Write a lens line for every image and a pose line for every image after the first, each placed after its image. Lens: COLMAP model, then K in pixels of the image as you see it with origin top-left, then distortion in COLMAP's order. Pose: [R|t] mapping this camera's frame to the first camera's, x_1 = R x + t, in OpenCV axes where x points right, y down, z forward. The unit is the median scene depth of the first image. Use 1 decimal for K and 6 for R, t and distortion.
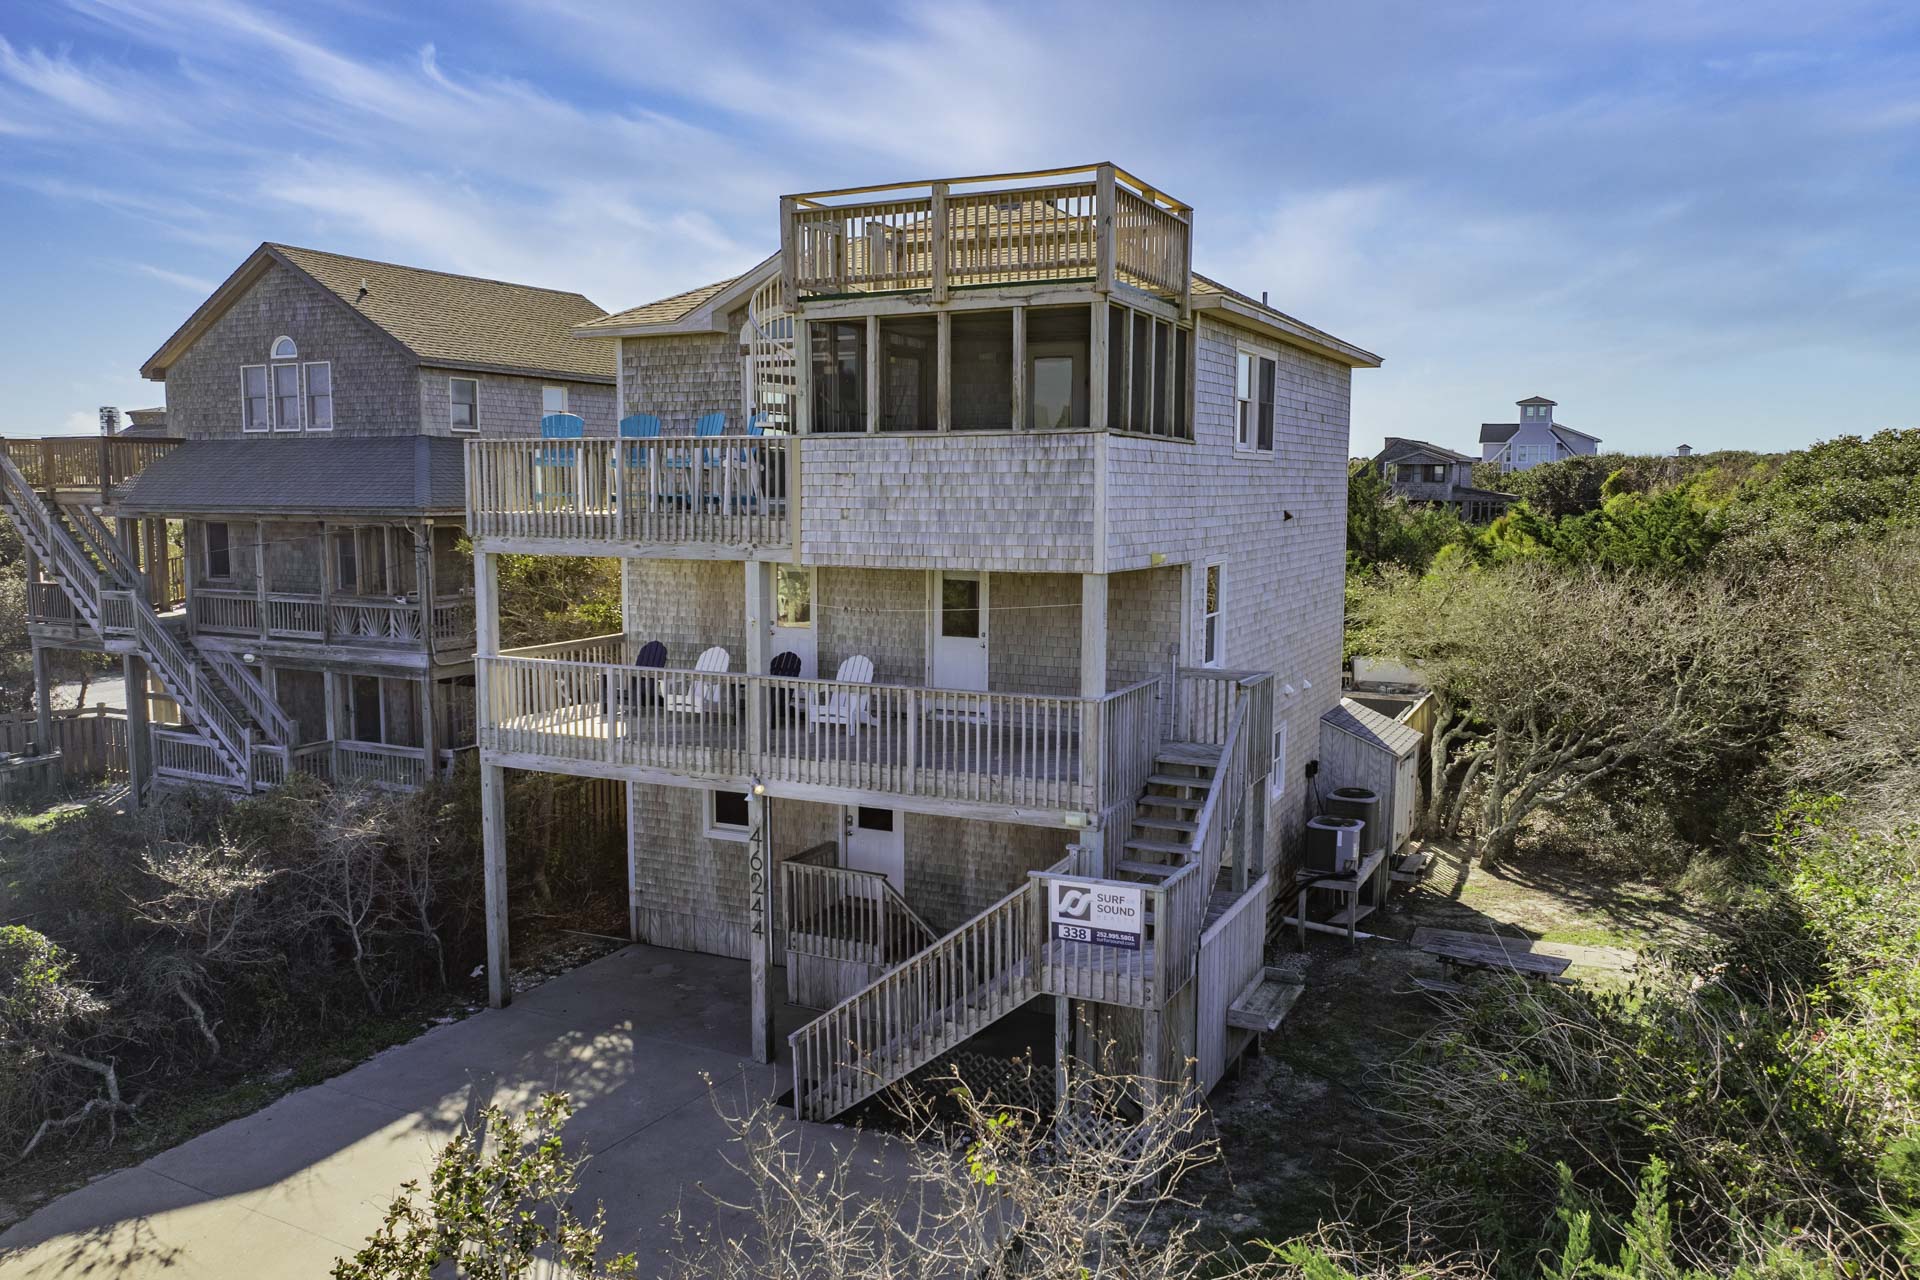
lens RADIAL K [[1475.0, 0, 968.0], [0, 1475.0, 646.7], [0, 0, 1]] dist [-0.042385, 0.001382]
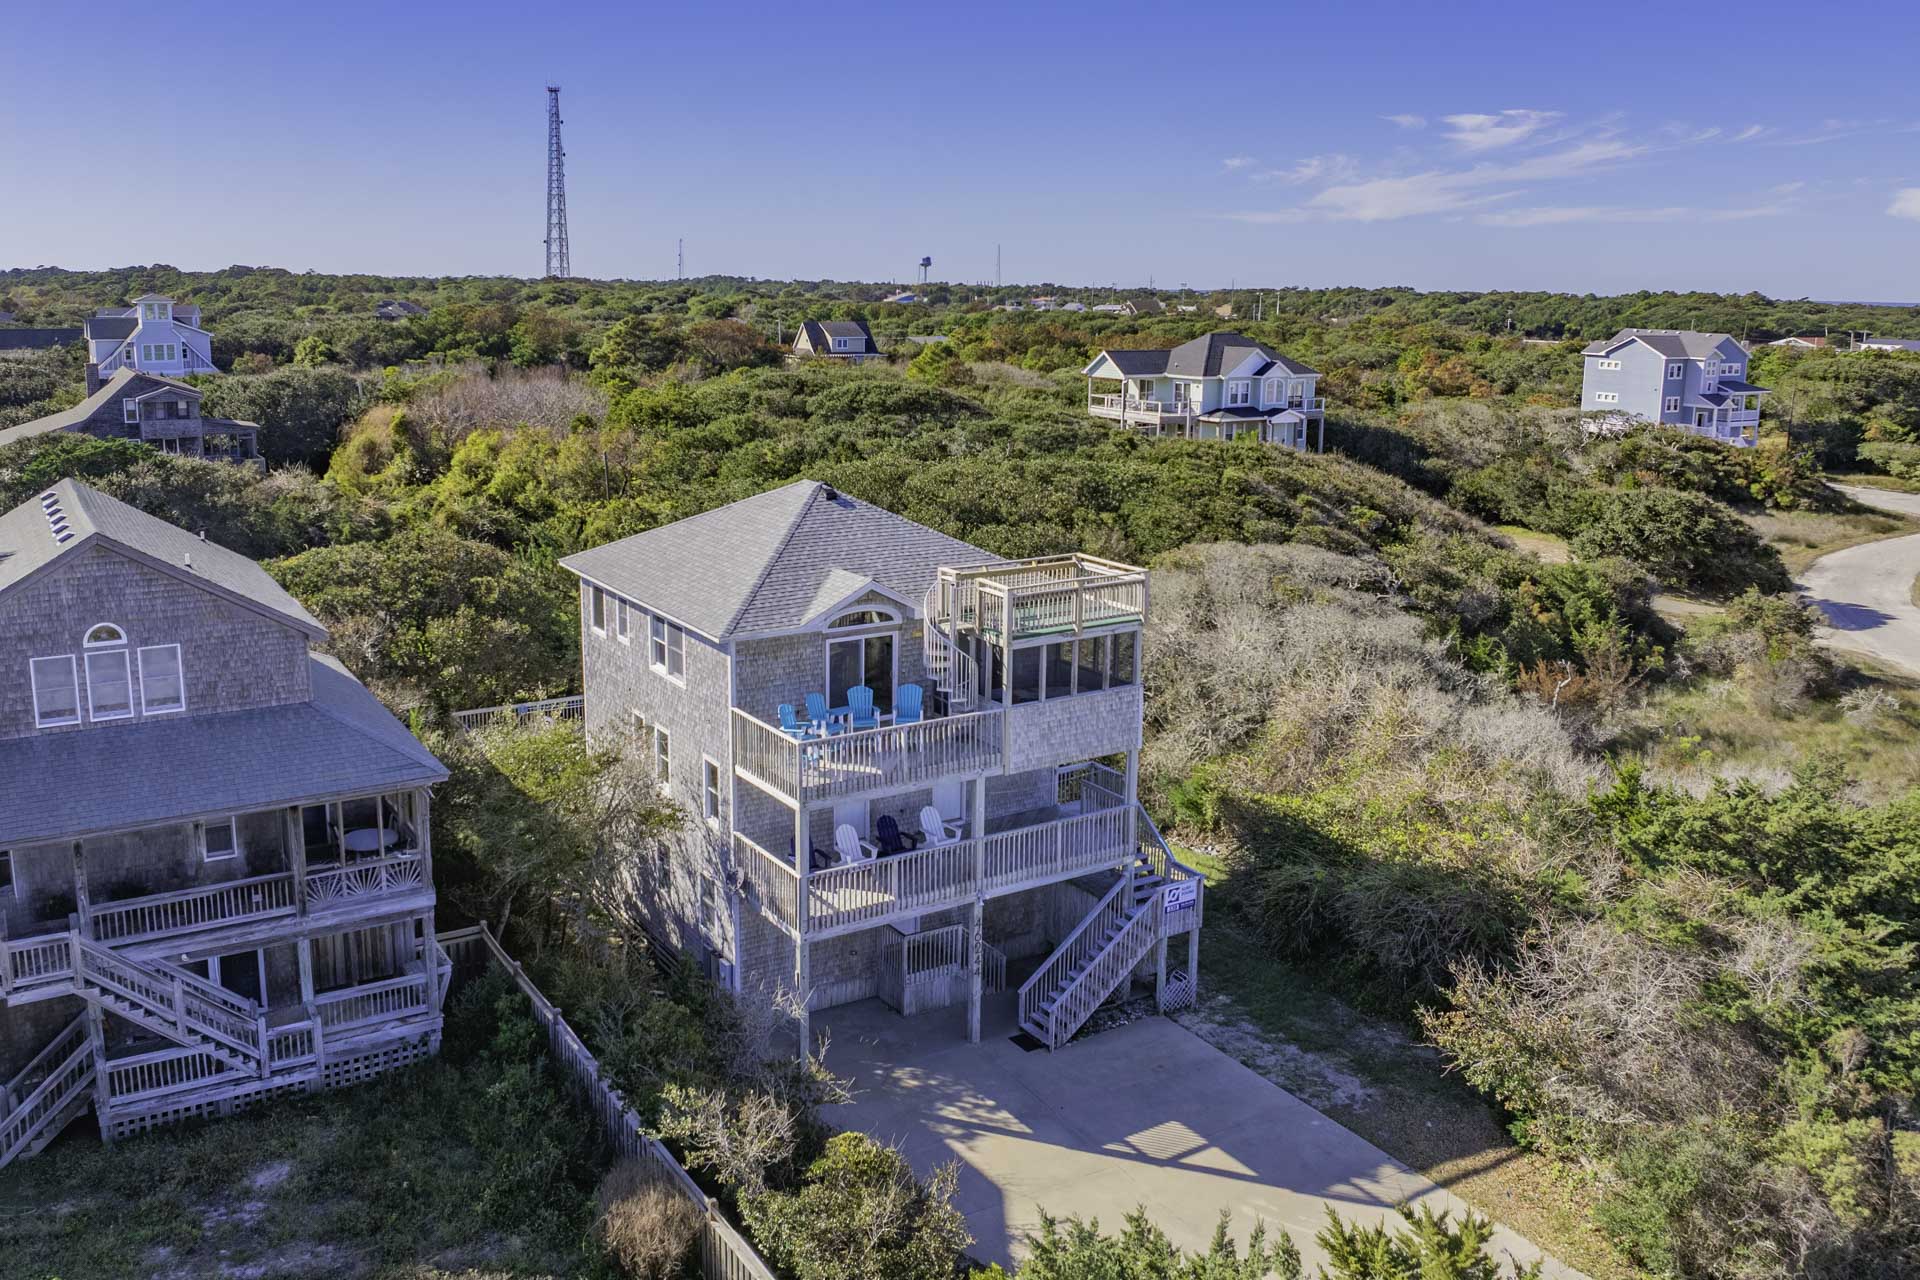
lens RADIAL K [[1467.4, 0, 952.6], [0, 1467.4, 595.5], [0, 0, 1]] dist [-0.039067, -0.000180]
pose [[0.541623, -0.153863, 0.826421, -1.567574], [0.093905, 0.988028, 0.122407, -0.487030], [-0.835360, 0.011307, 0.549586, 0.030956]]
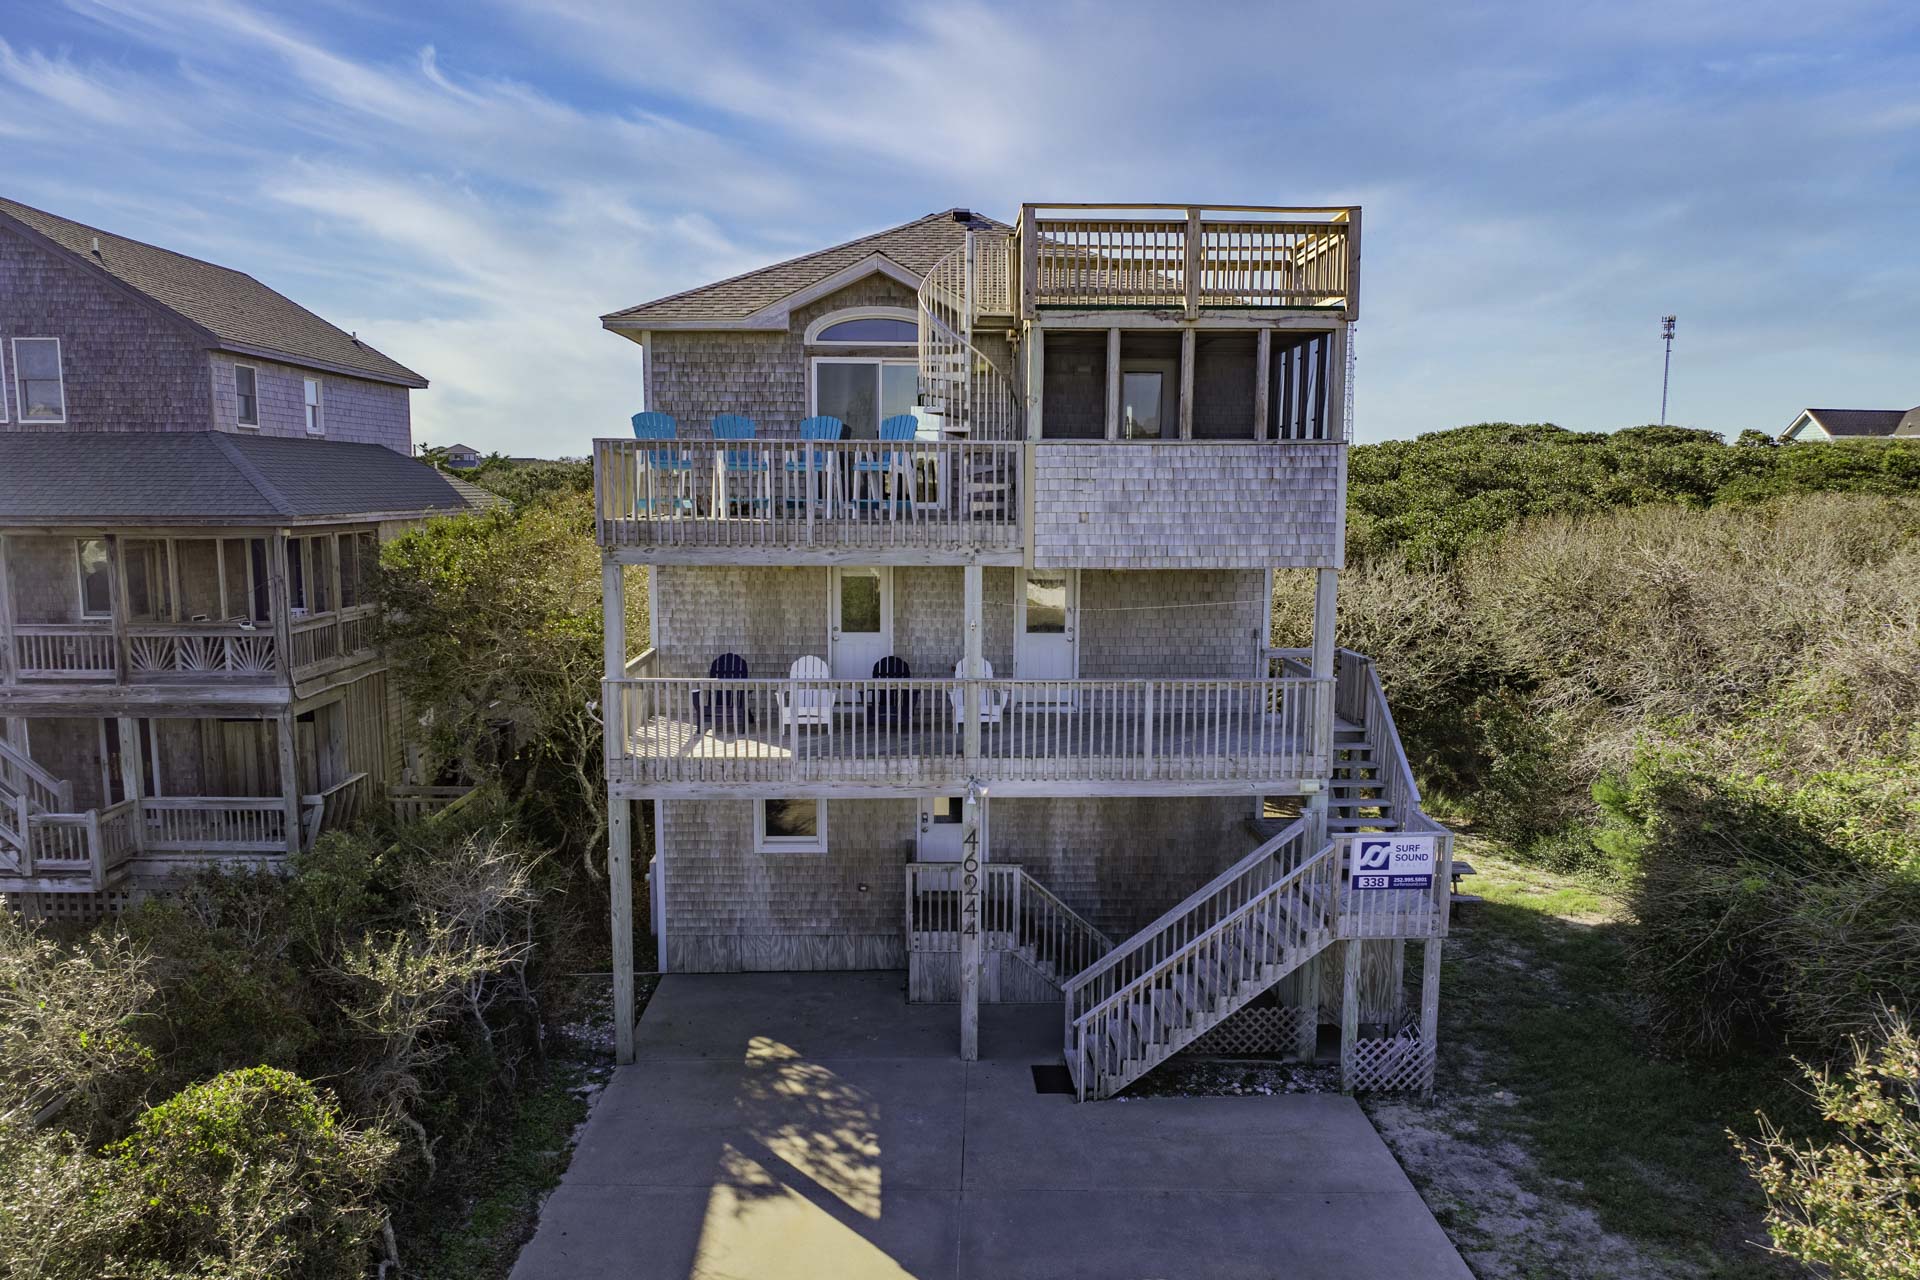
lens RADIAL K [[1362.0, 0, 959.2], [0, 1362.0, 664.7], [0, 0, 1]] dist [-0.032139, 0.002349]
pose [[0.887311, -0.060112, 0.457237, -0.562408], [0.050521, 0.998171, 0.033188, -0.021254], [-0.458396, -0.006348, 0.888725, 0.172215]]
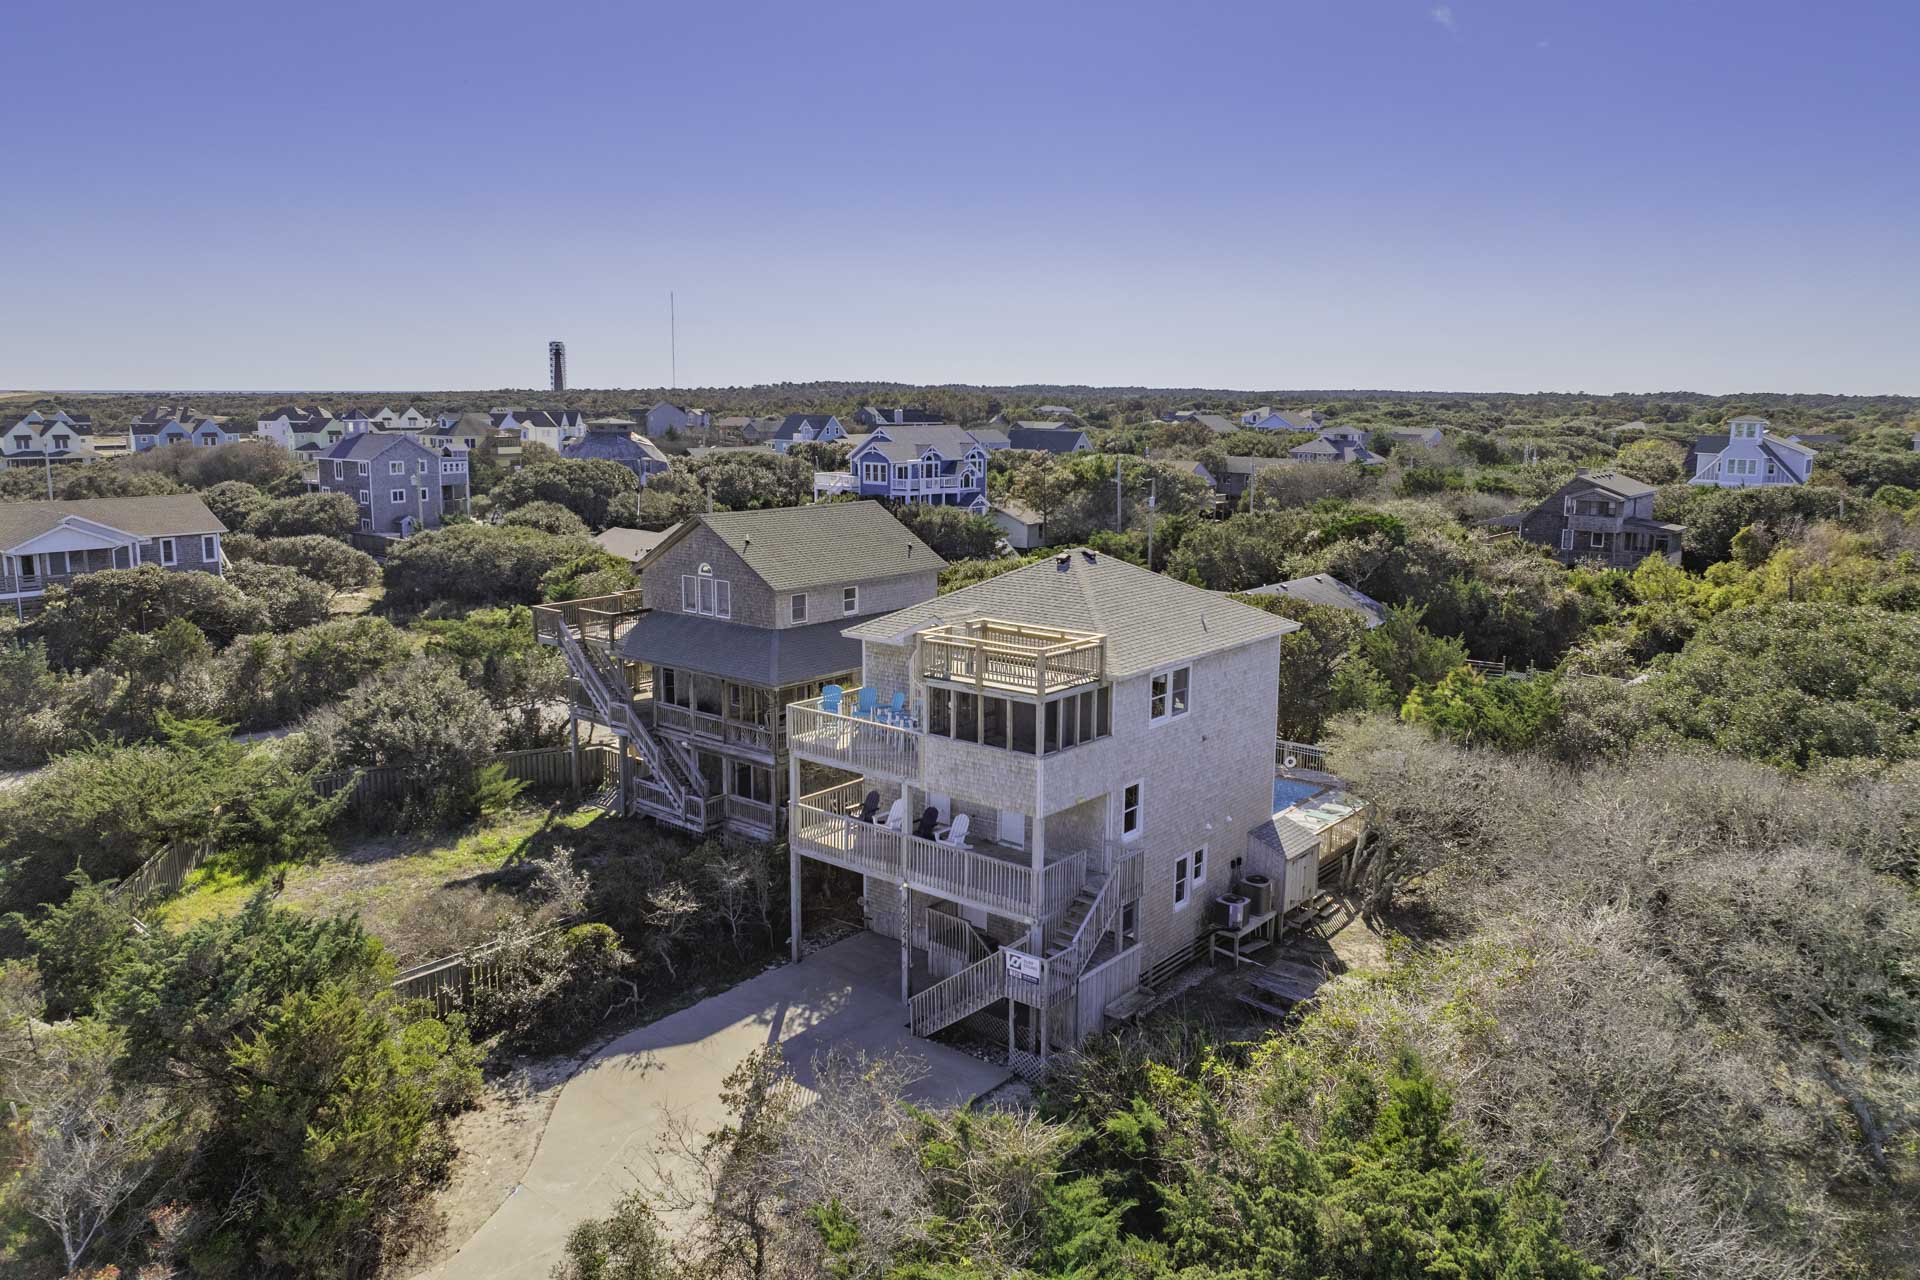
lens RADIAL K [[1350.7, 0, 963.4], [0, 1350.7, 590.3], [0, 0, 1]] dist [-0.035314, -0.000141]
pose [[0.971374, 0.036470, -0.234741, 0.392434], [-0.029361, 0.999000, 0.033711, -0.406098], [0.235735, -0.025854, 0.971473, -0.915089]]
